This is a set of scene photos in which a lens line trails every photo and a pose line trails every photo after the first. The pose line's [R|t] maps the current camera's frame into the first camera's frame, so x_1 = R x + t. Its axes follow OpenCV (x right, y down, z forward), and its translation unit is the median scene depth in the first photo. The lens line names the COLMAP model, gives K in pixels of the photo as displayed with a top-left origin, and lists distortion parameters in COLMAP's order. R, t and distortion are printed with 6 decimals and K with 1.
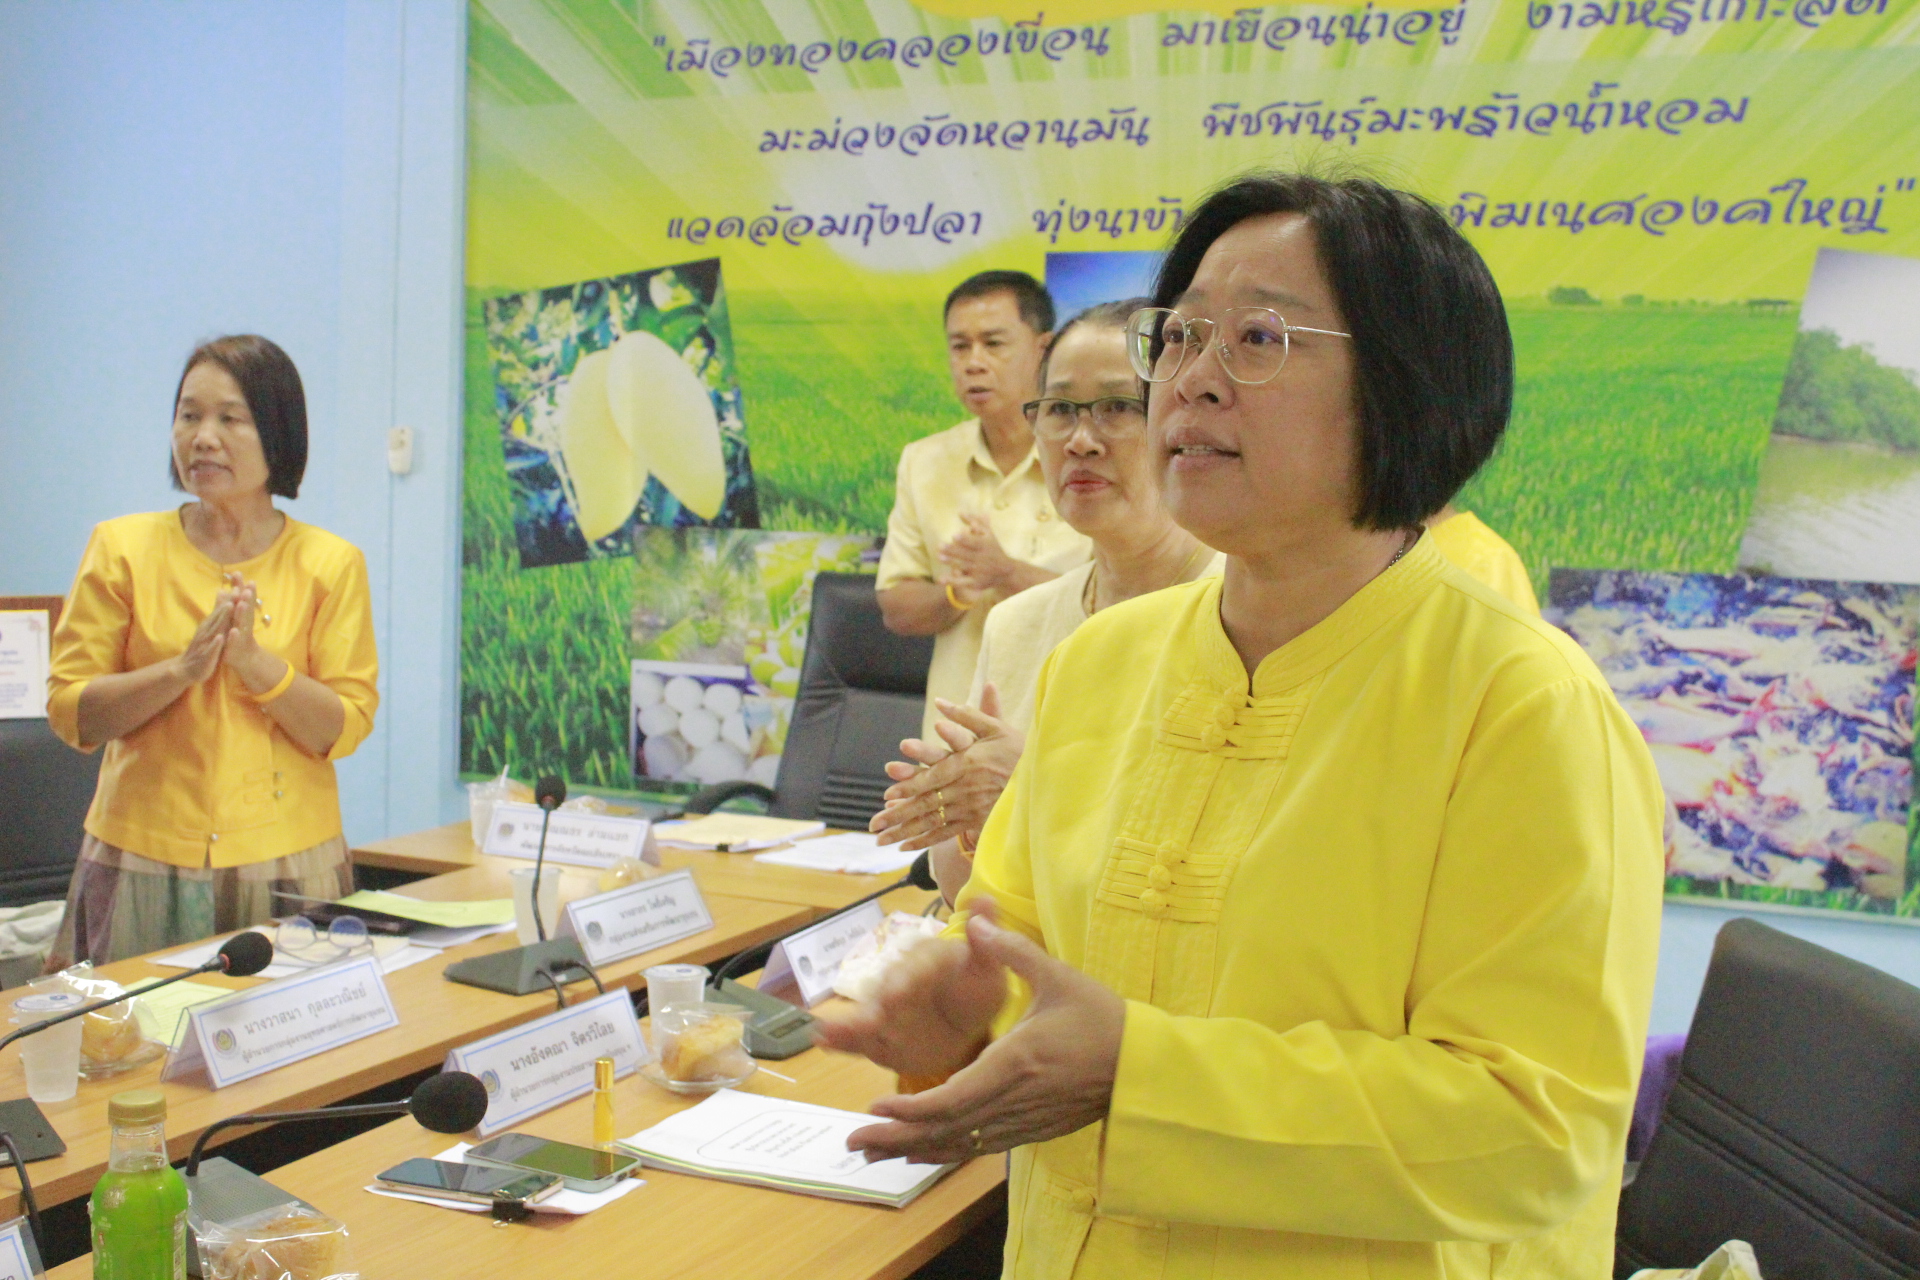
lens RADIAL K [[2204.2, 0, 960.0], [0, 2204.2, 640.0], [0, 0, 1]] dist [-0.123230, 0.172283]
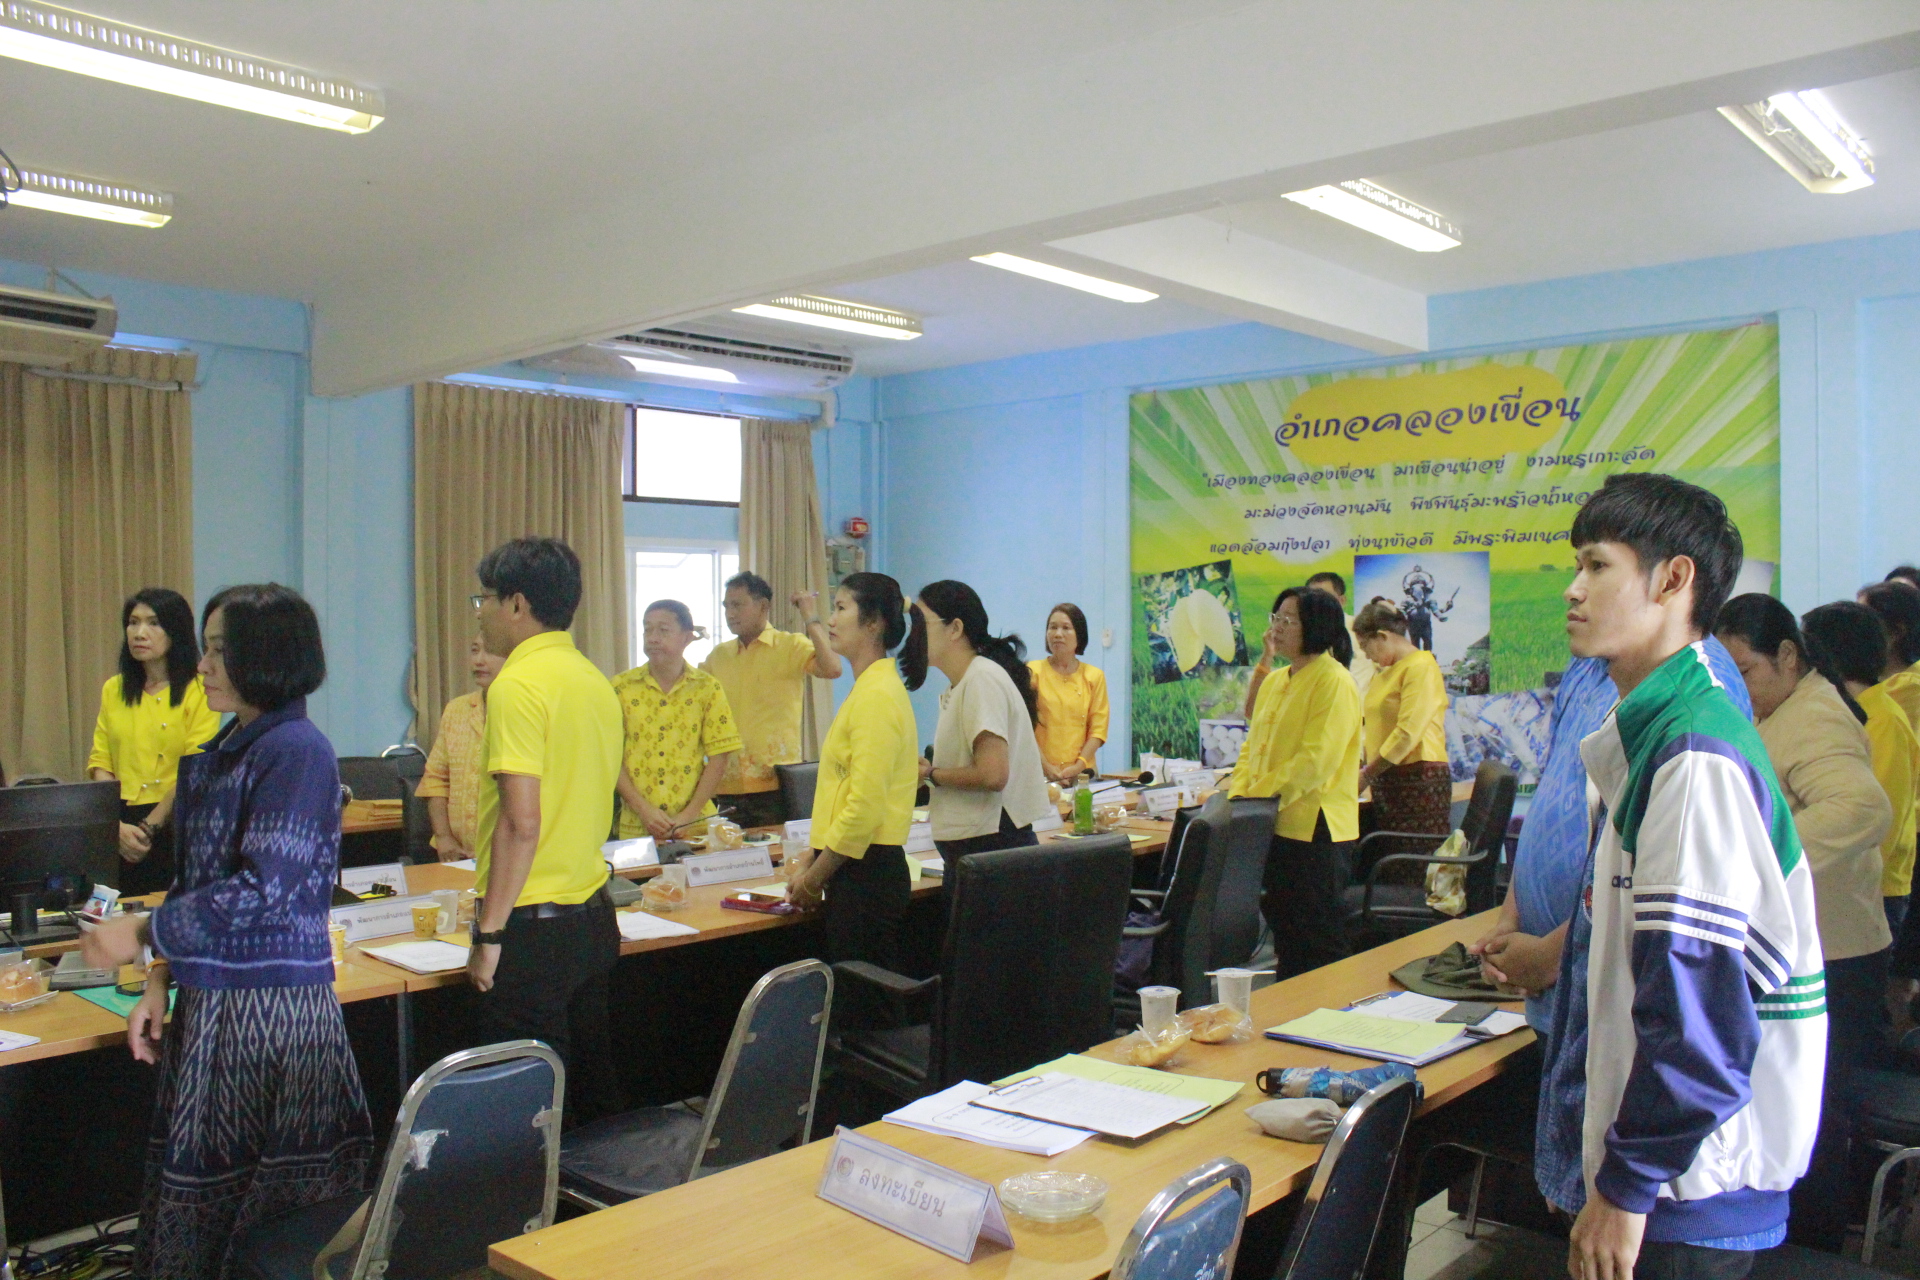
lens RADIAL K [[1576.5, 0, 970.4], [0, 1576.5, 639.9], [0, 0, 1]] dist [-0.176762, 0.124561]
pose [[0.952225, -0.028201, -0.304092, 0.161283], [0.005131, 0.997064, -0.076397, 0.058857], [0.305354, 0.071186, 0.949574, -0.853829]]
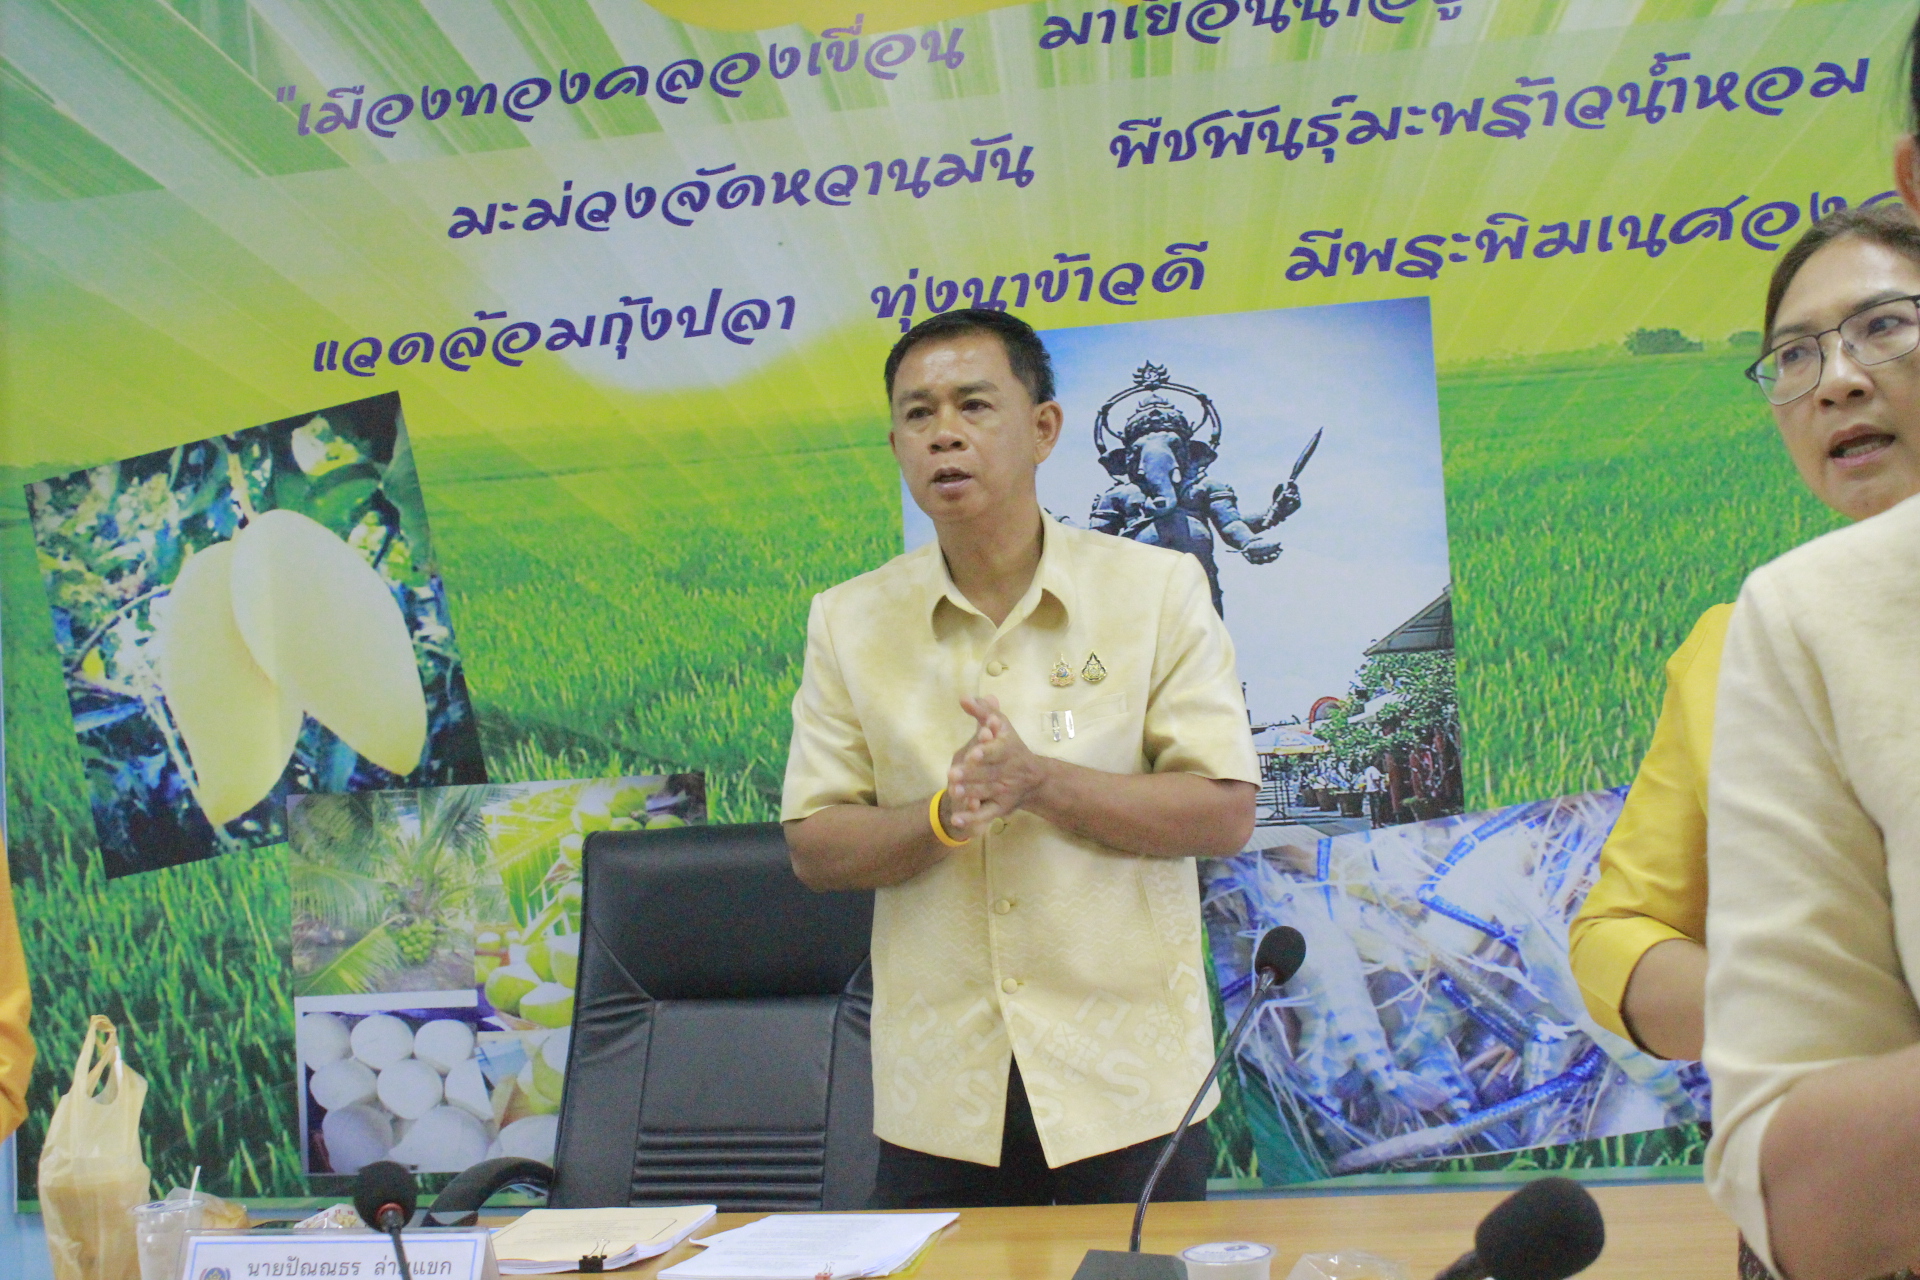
lens RADIAL K [[2375.4, 0, 959.2], [0, 2375.4, 629.6], [0, 0, 1]] dist [-0.083199, 0.084792]
pose [[0.972038, -0.068466, 0.224622, -0.115567], [0.101045, 0.985417, -0.136903, 0.018747], [-0.211974, 0.155772, 0.964781, 0.273706]]
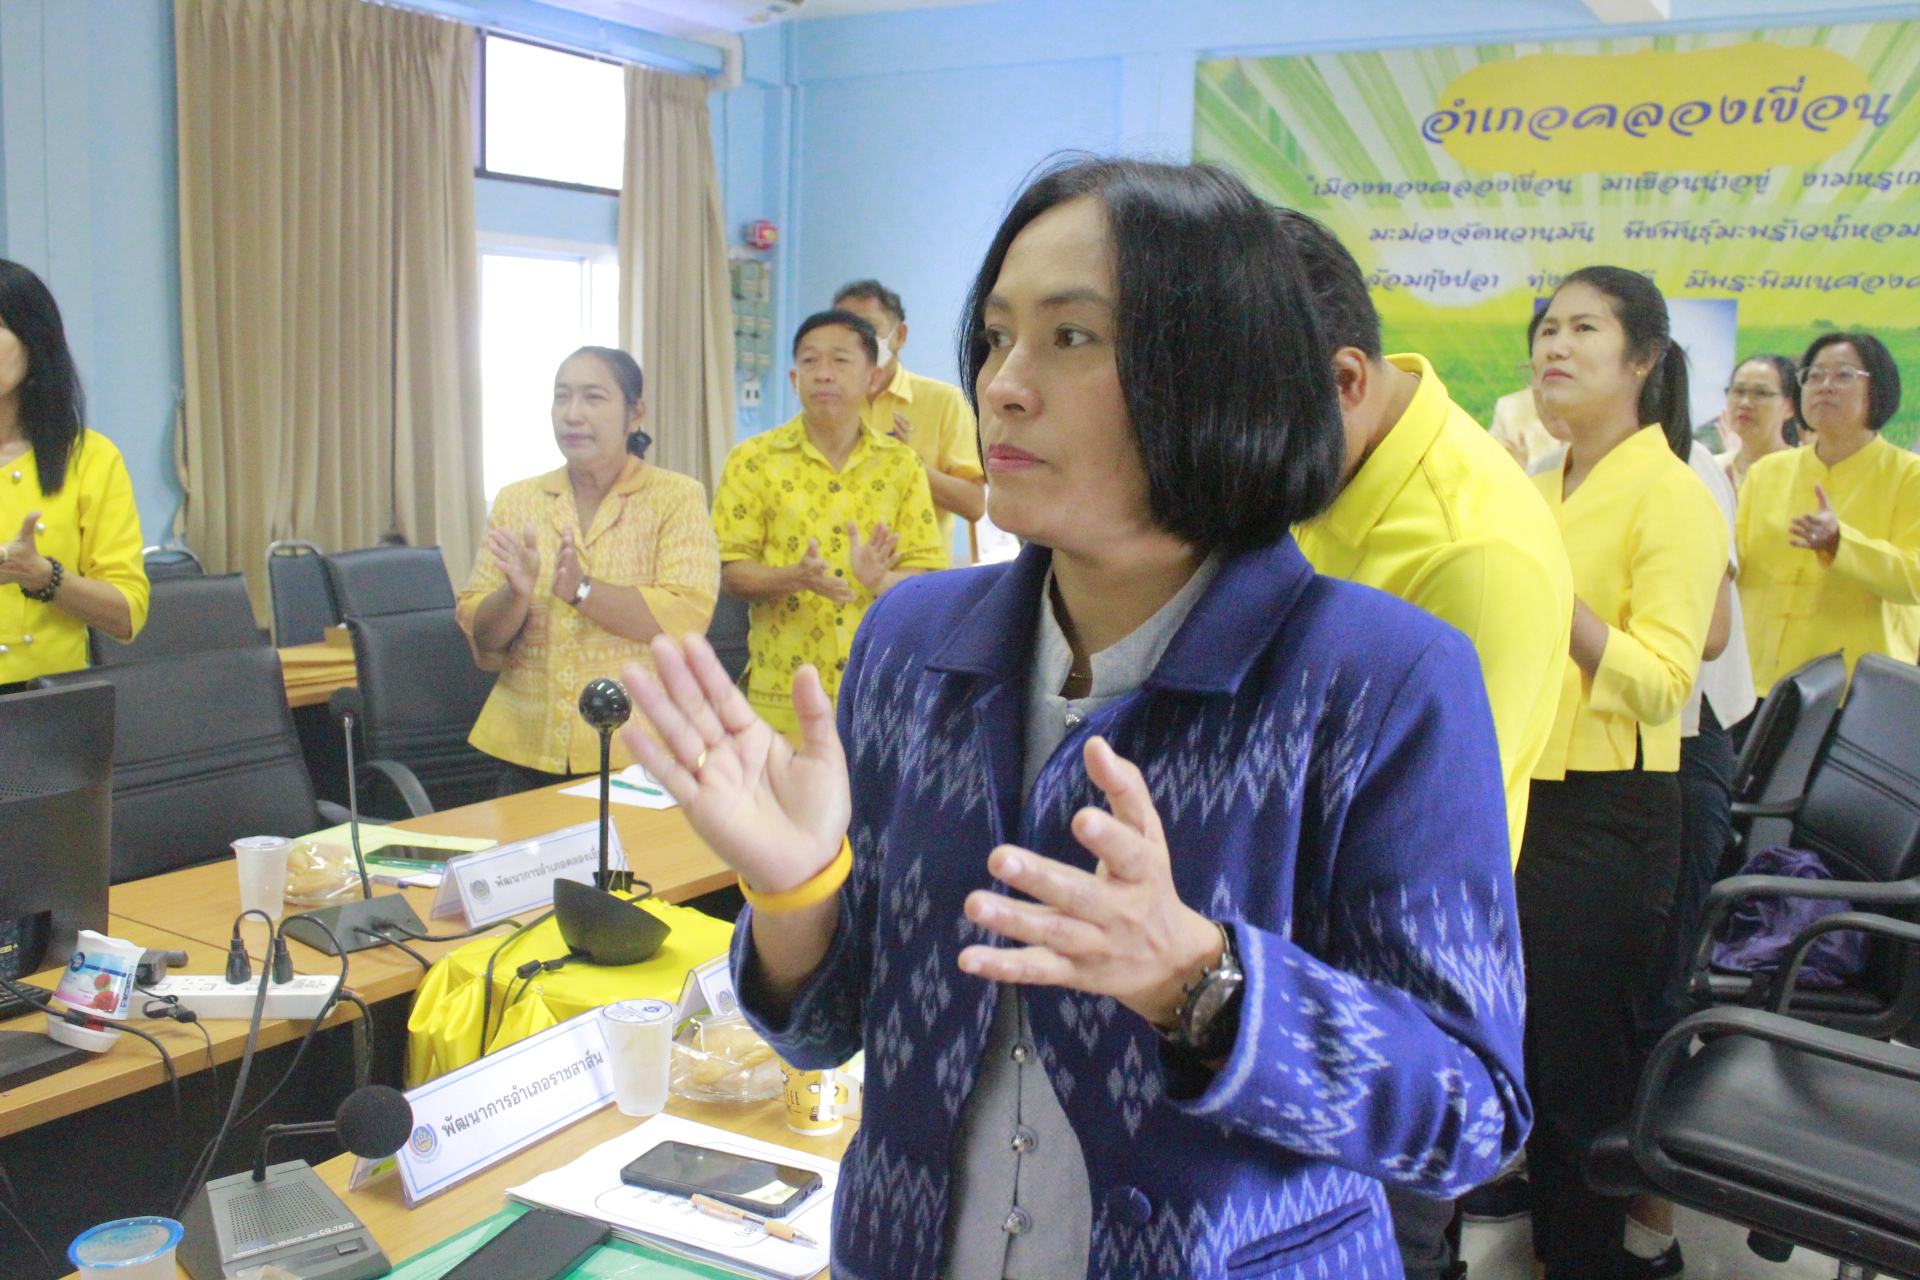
lens RADIAL K [[1819.9, 0, 955.1], [0, 1819.9, 627.7], [0, 0, 1]] dist [-0.146781, 0.134363]
pose [[0.994933, 0.008058, -0.100212, -0.297991], [-0.003449, 0.998932, 0.046080, 0.039305], [0.100476, -0.045501, 0.993898, -0.594318]]
